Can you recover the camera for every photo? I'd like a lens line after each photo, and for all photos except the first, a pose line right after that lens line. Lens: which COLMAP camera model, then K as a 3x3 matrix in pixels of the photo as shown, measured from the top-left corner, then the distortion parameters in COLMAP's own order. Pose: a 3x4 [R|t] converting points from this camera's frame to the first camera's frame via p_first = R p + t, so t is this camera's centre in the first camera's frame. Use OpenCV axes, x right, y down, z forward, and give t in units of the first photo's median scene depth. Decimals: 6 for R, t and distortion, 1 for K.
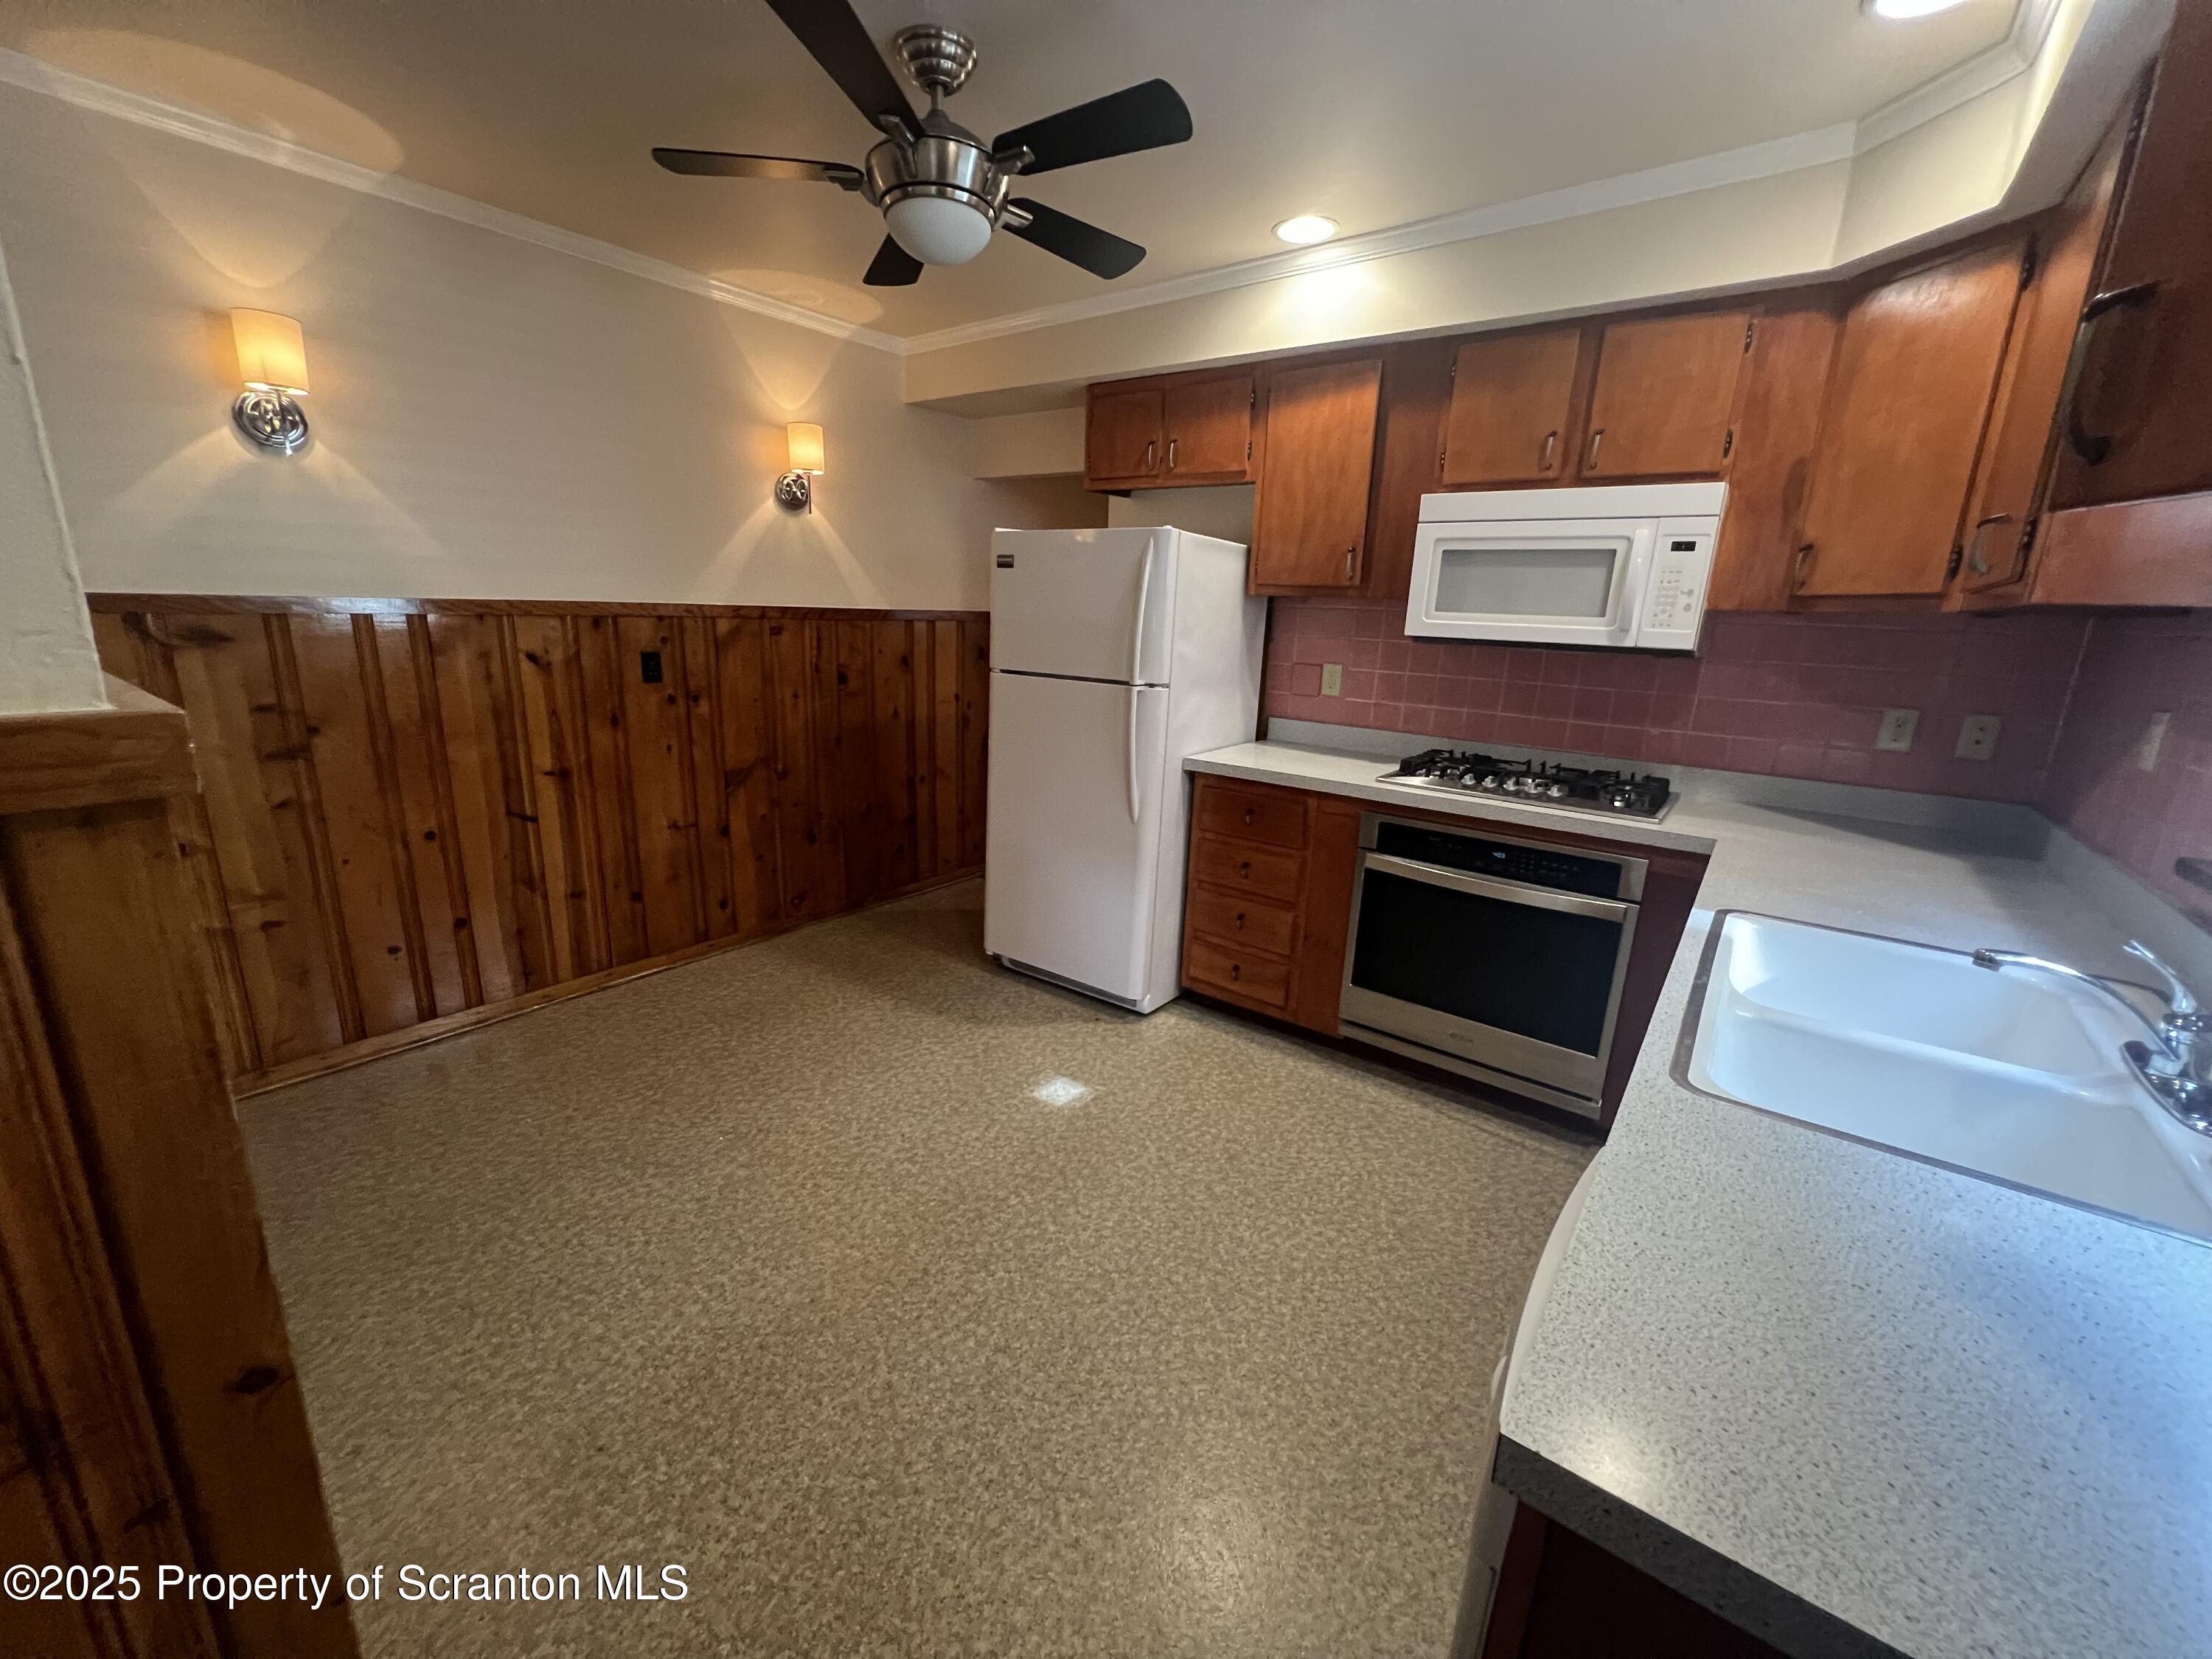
lens RADIAL K [[880.6, 0, 1098.1], [0, 880.6, 826.7], [0, 0, 1]] dist [0.000536, 0.000486]
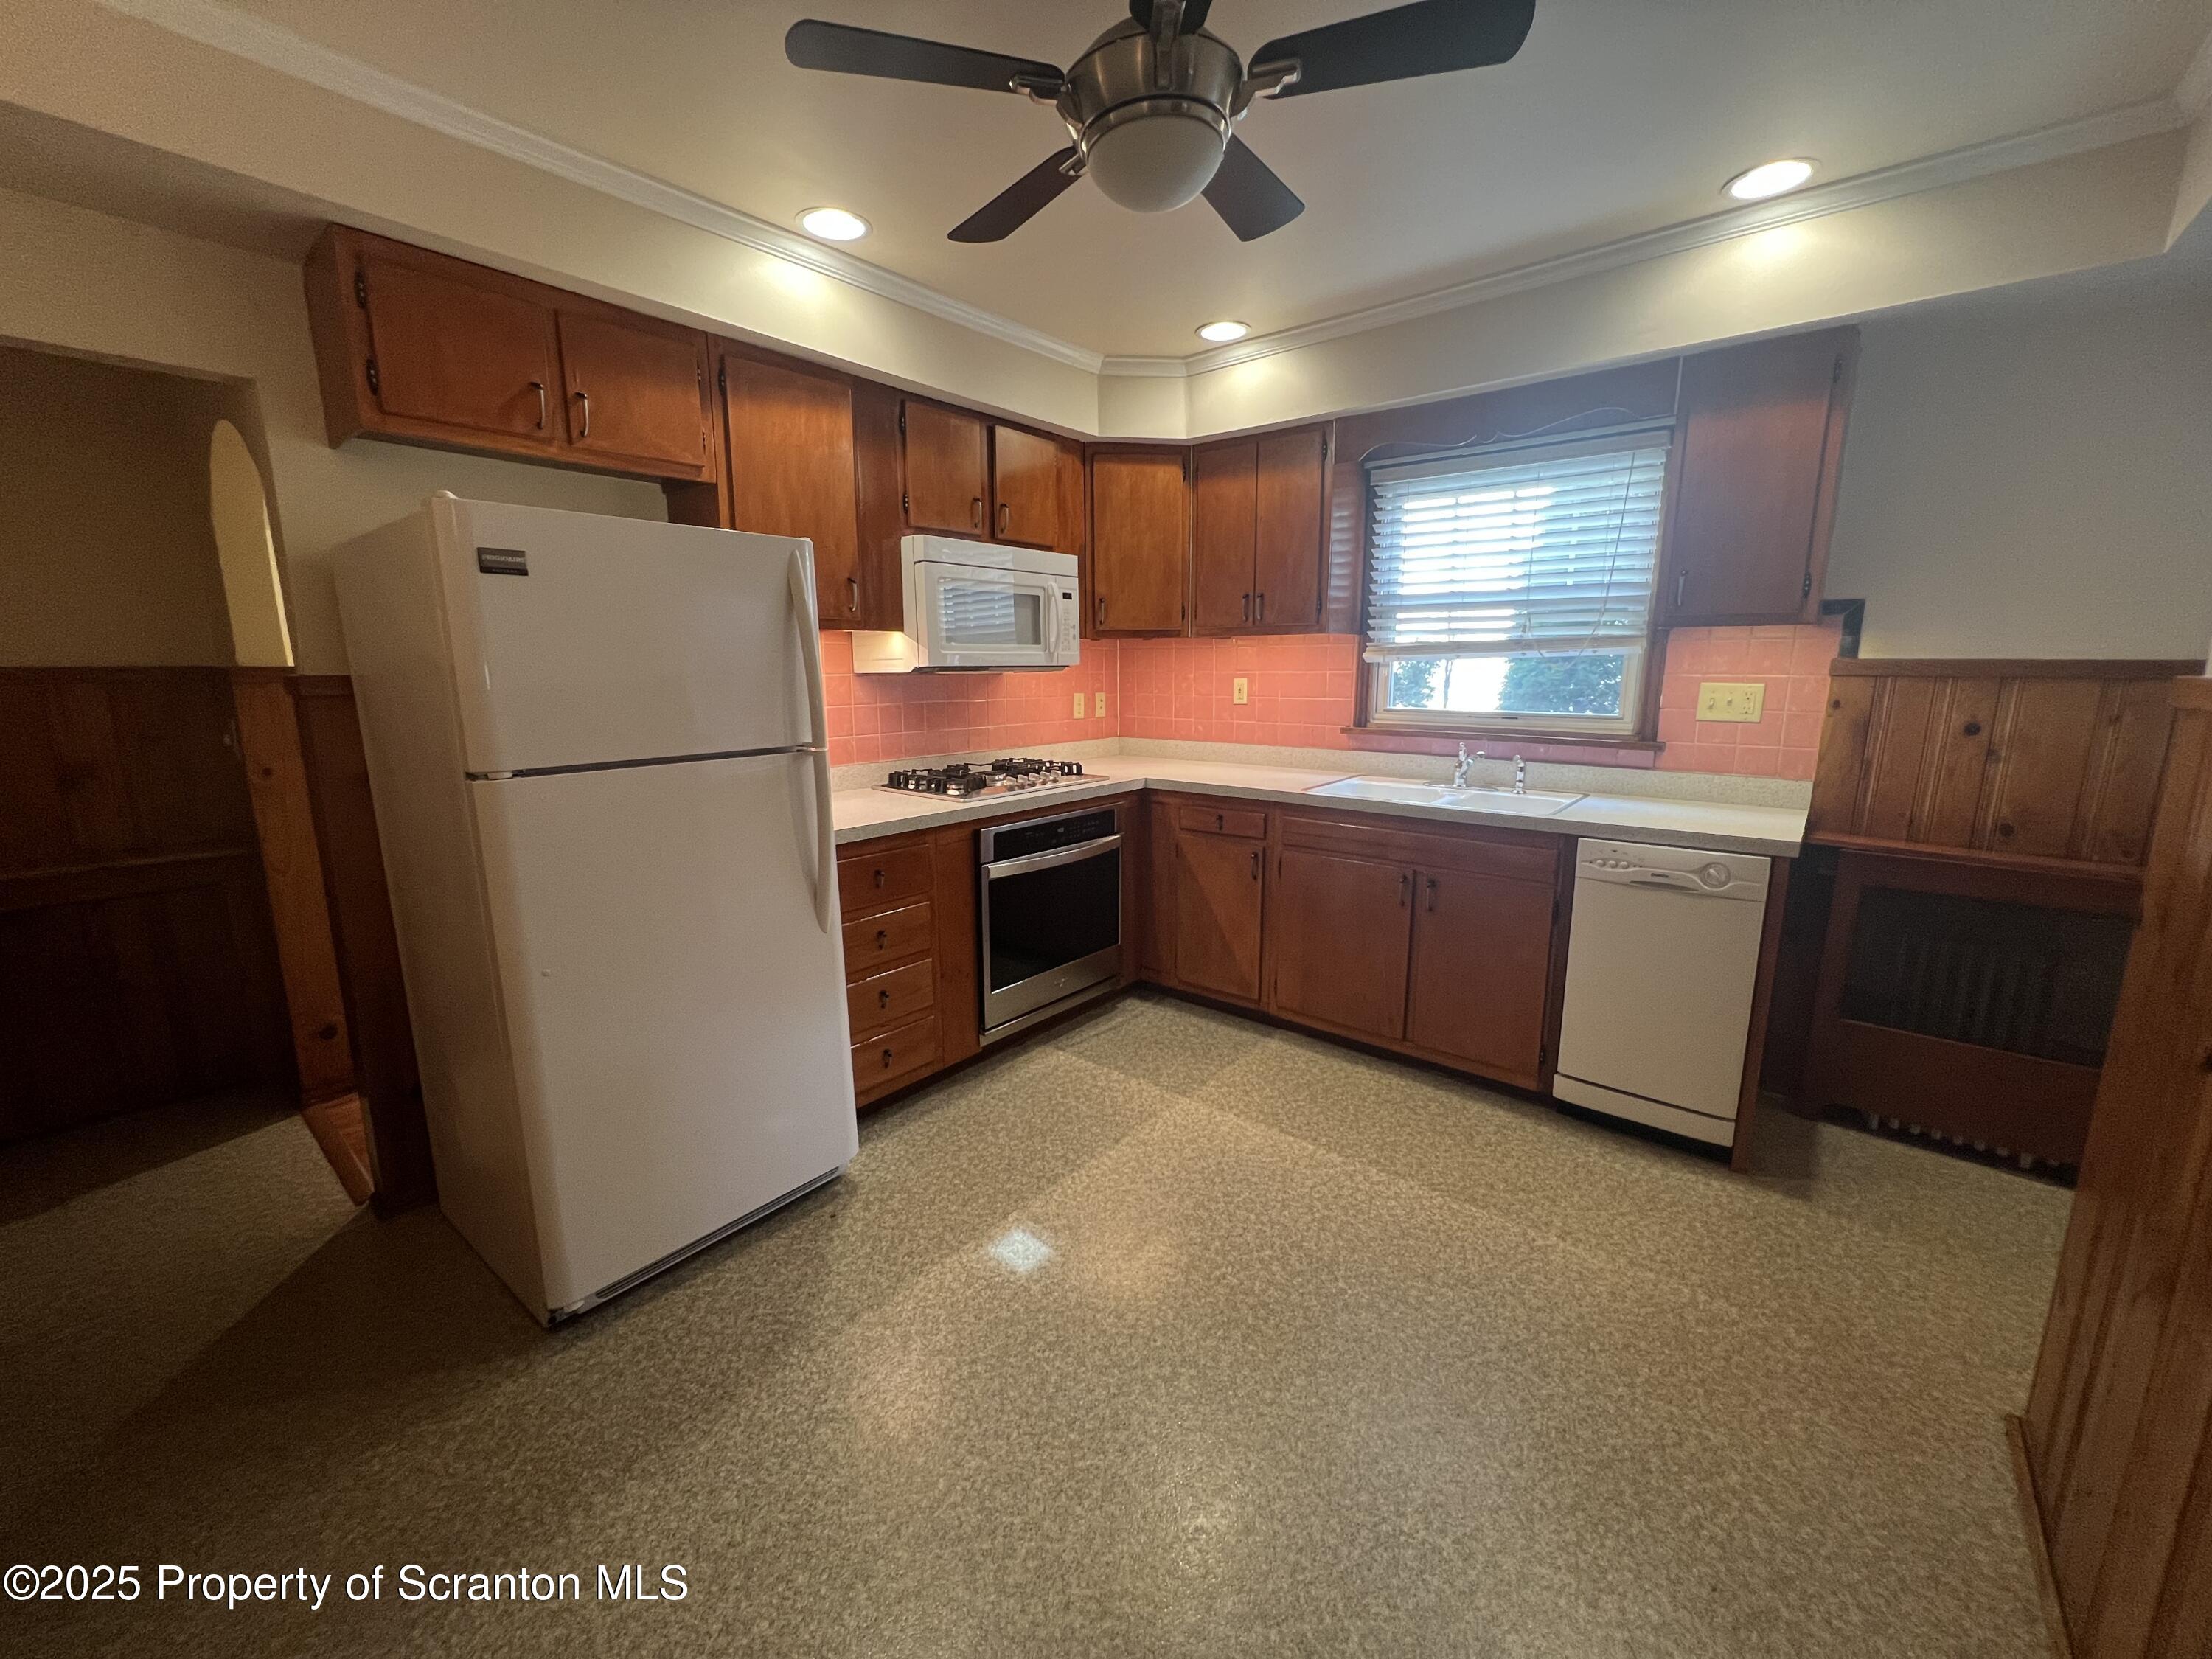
lens RADIAL K [[880.6, 0, 1101.6], [0, 880.6, 829.5], [0, 0, 1]] dist [0.000536, 0.000486]
pose [[0.037620, -0.224726, 0.973695, -0.819625], [0.248816, 0.945804, 0.208676, -0.229382], [-0.967820, 0.234421, 0.091496, 0.856823]]
